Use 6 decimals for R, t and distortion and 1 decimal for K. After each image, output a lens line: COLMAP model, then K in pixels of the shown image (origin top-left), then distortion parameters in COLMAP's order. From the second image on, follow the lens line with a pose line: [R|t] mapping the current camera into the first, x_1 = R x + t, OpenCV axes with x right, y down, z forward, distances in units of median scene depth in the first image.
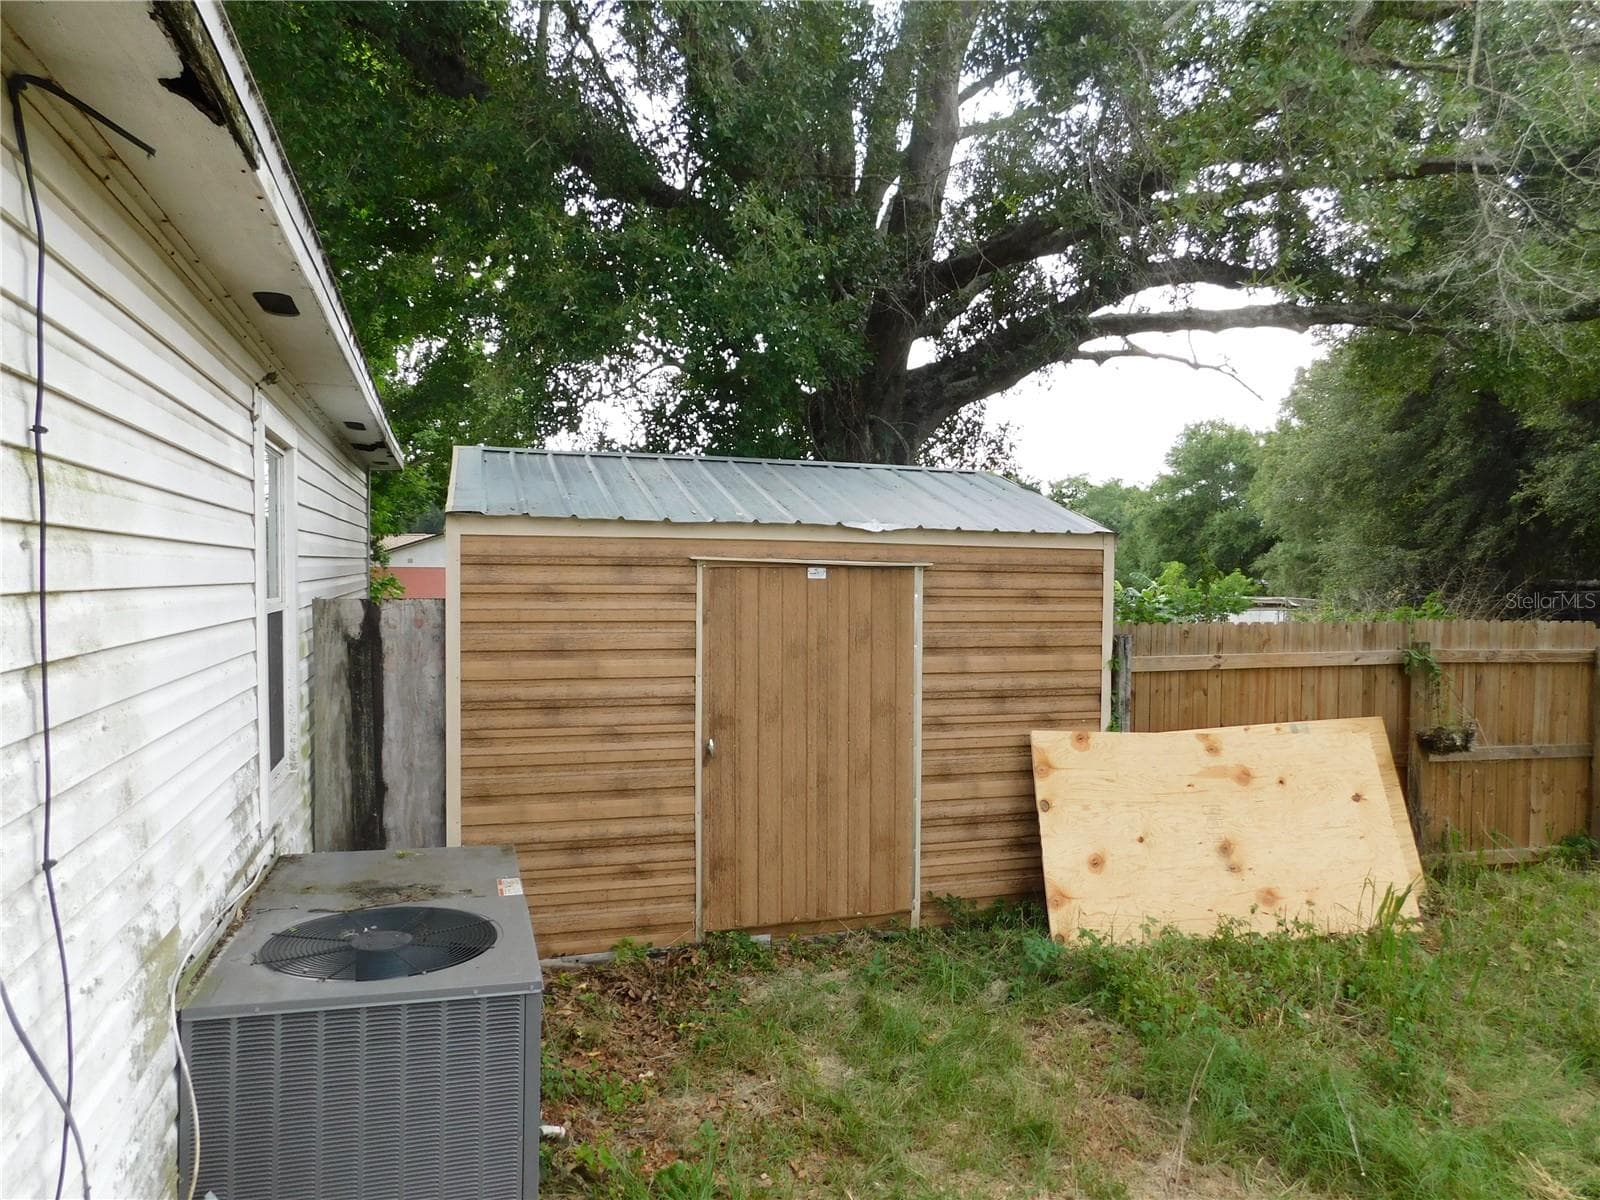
lens RADIAL K [[1058.1, 0, 800.0], [0, 1058.1, 600.0], [0, 0, 1]] dist [-0.000934, 0.007744]
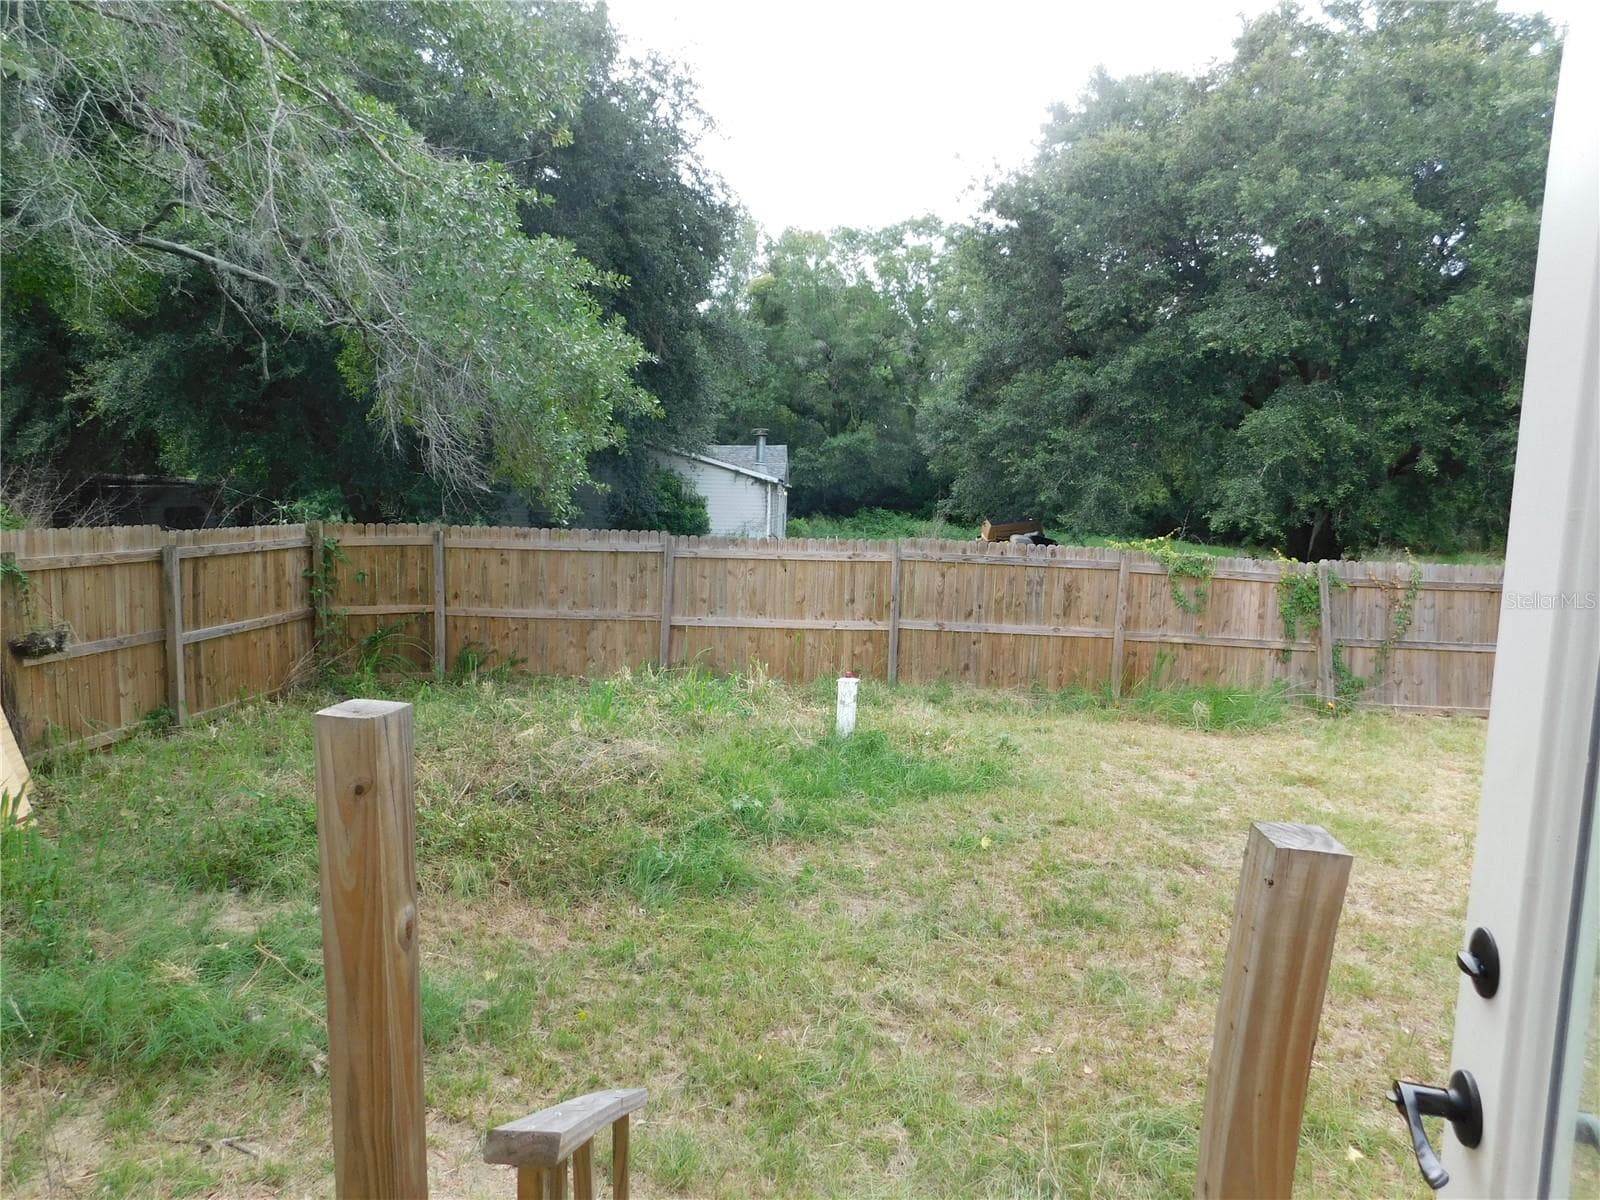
lens RADIAL K [[1058.1, 0, 800.0], [0, 1058.1, 600.0], [0, 0, 1]] dist [-0.000934, 0.007744]
pose [[0.360894, -0.102787, 0.926925, -0.086775], [0.003053, 0.994033, 0.109040, -0.023422], [-0.932602, -0.036522, 0.359054, -0.080790]]
